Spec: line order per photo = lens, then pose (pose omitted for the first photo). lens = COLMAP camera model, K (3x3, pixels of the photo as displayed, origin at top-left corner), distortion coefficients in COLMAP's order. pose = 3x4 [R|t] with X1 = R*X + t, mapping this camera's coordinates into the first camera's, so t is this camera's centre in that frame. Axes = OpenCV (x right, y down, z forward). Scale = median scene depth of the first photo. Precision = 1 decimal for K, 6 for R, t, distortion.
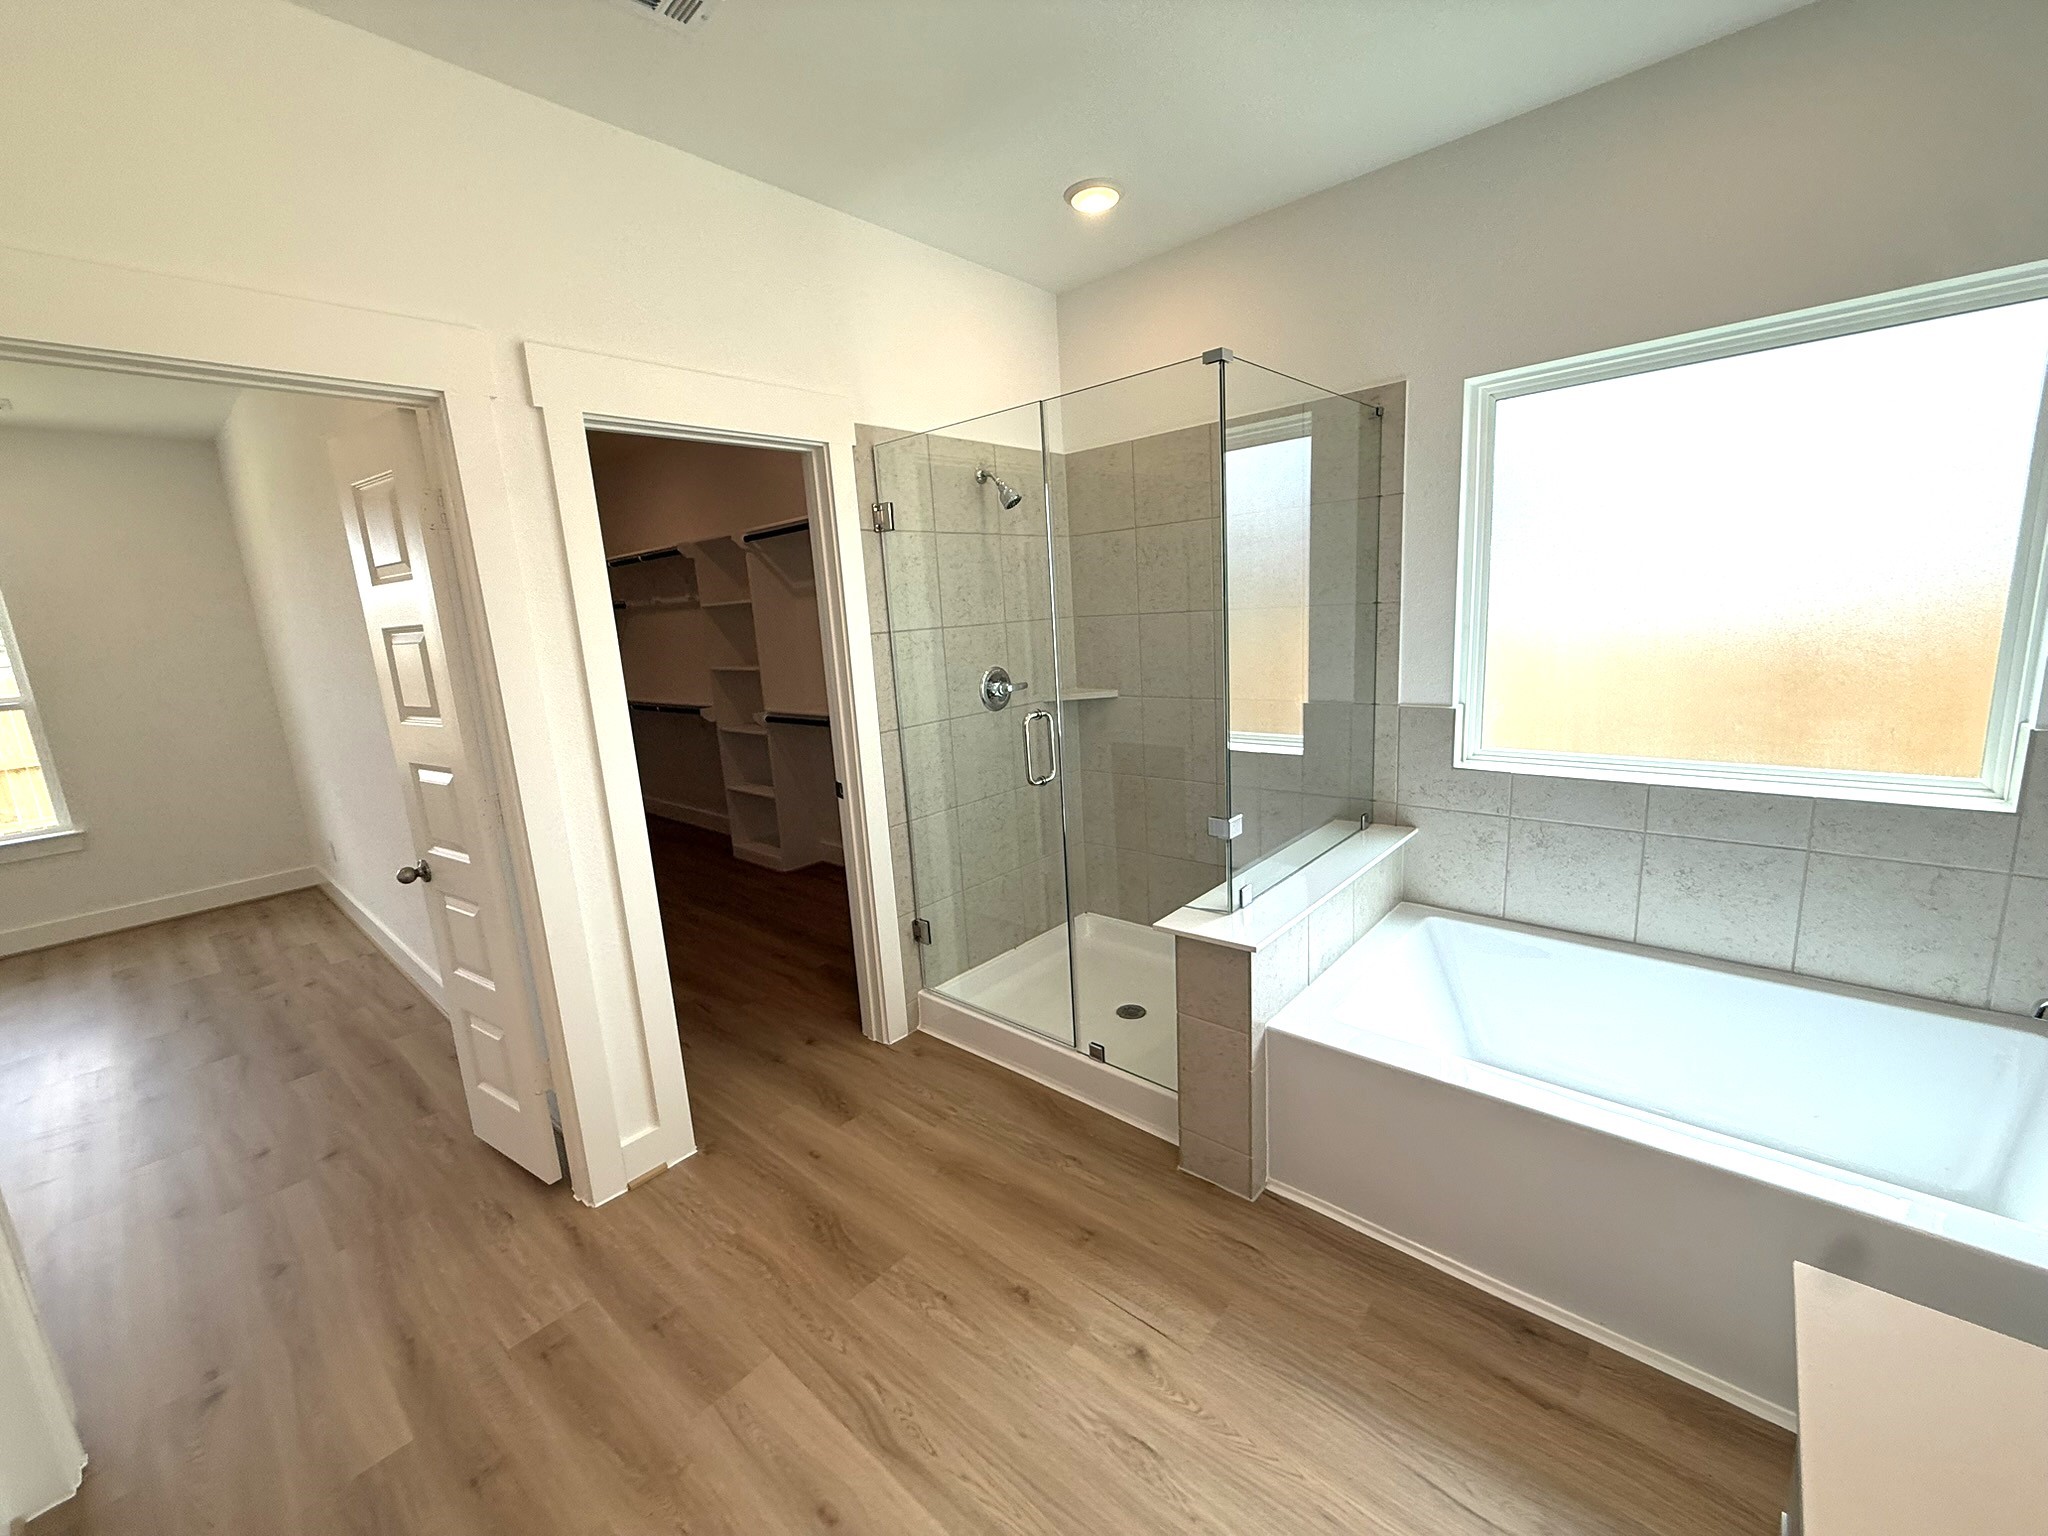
lens RADIAL K [[817.7, 0, 1018.6], [0, 817.7, 762.2], [0, 0, 1]] dist [-0.001021, 0.000146]
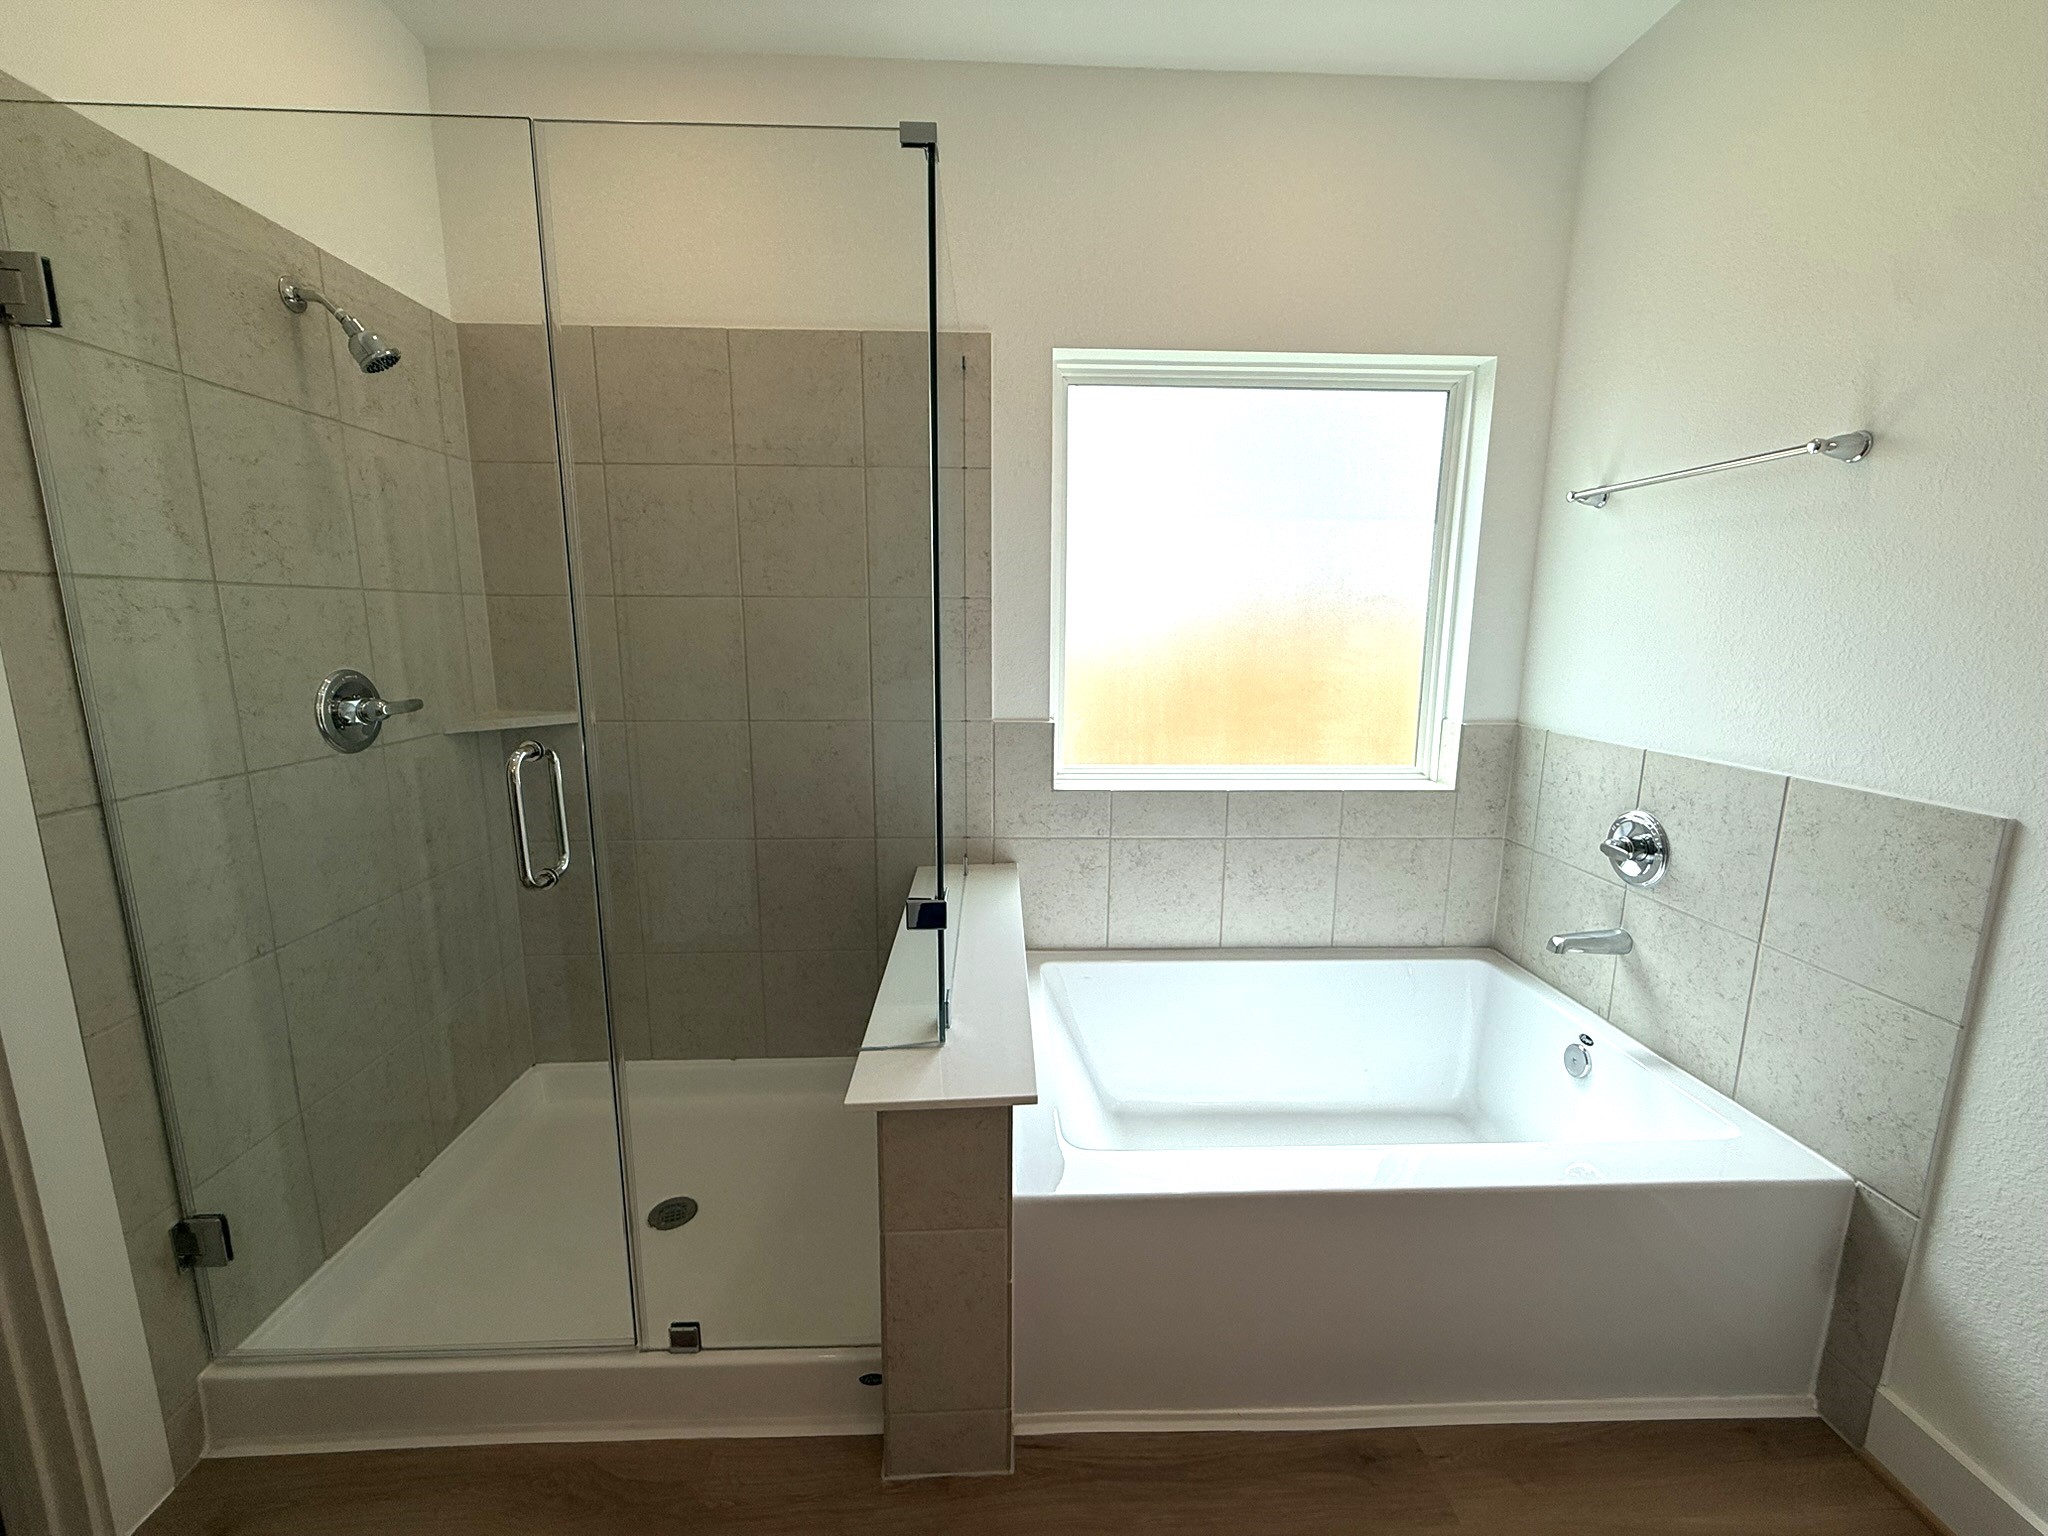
lens RADIAL K [[817.7, 0, 1018.6], [0, 817.7, 762.2], [0, 0, 1]] dist [-0.001021, 0.000146]
pose [[0.717007, -0.055669, 0.694840, -0.105284], [0.083042, 0.996529, -0.005852, -0.020643], [-0.692102, 0.061896, 0.719141, 0.383359]]
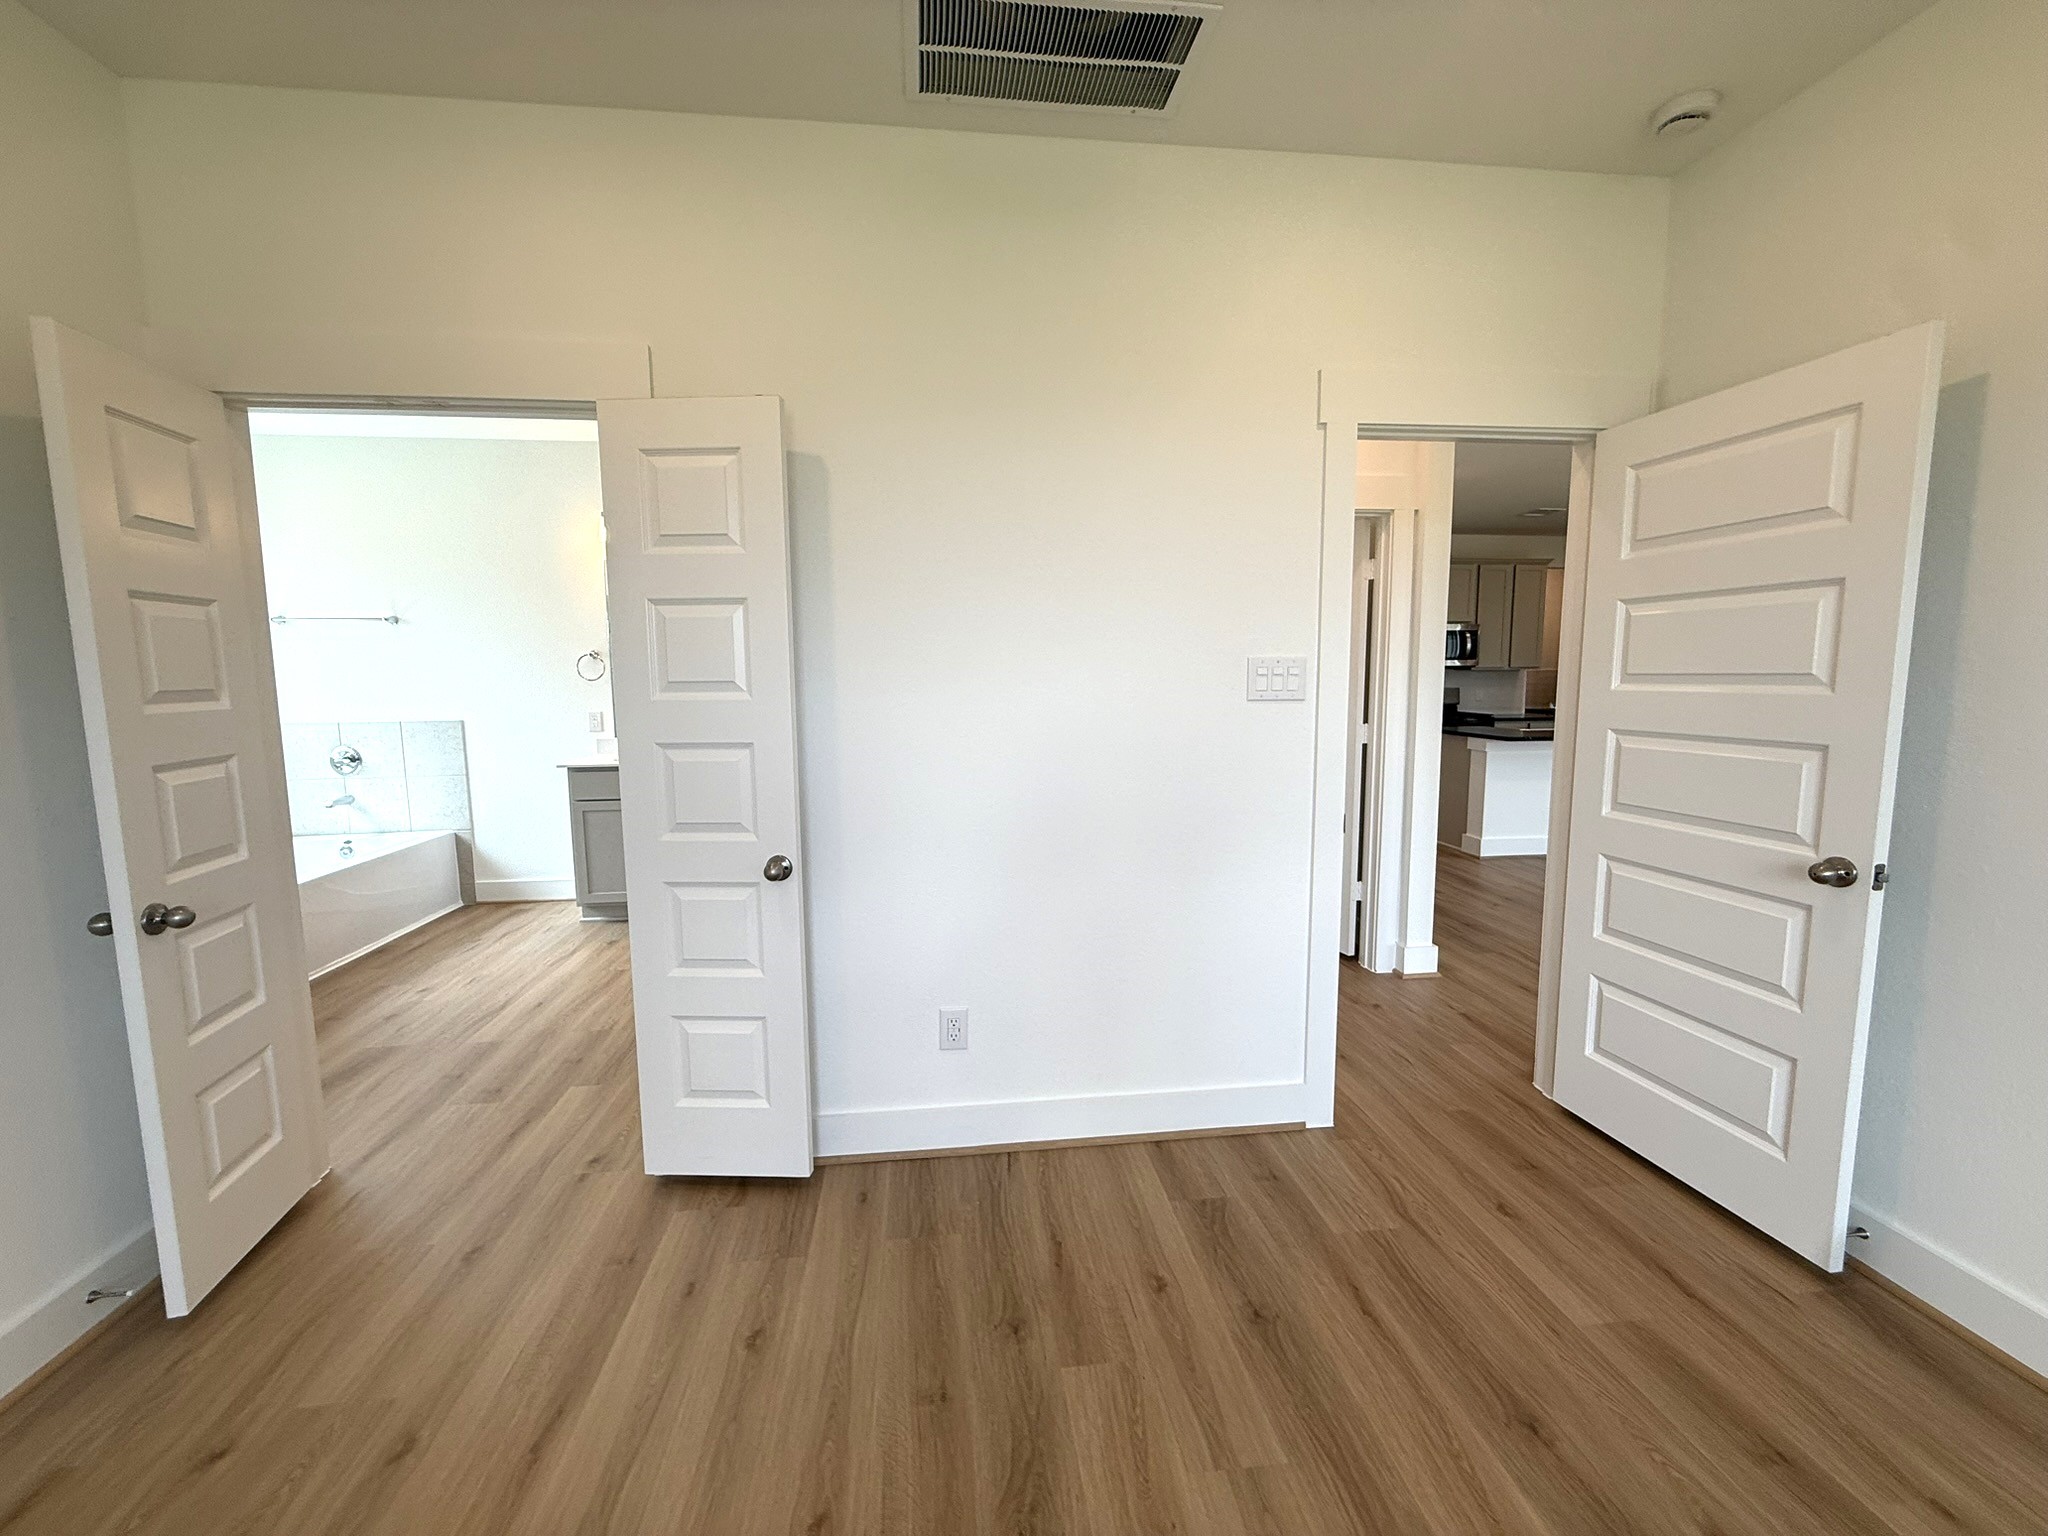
lens RADIAL K [[817.7, 0, 1018.6], [0, 817.7, 762.2], [0, 0, 1]] dist [-0.001021, 0.000146]
pose [[-0.742526, -0.007057, 0.669780, -1.556302], [0.178606, 0.961654, 0.208136, -0.015476], [-0.645566, 0.274173, -0.712793, 0.857781]]
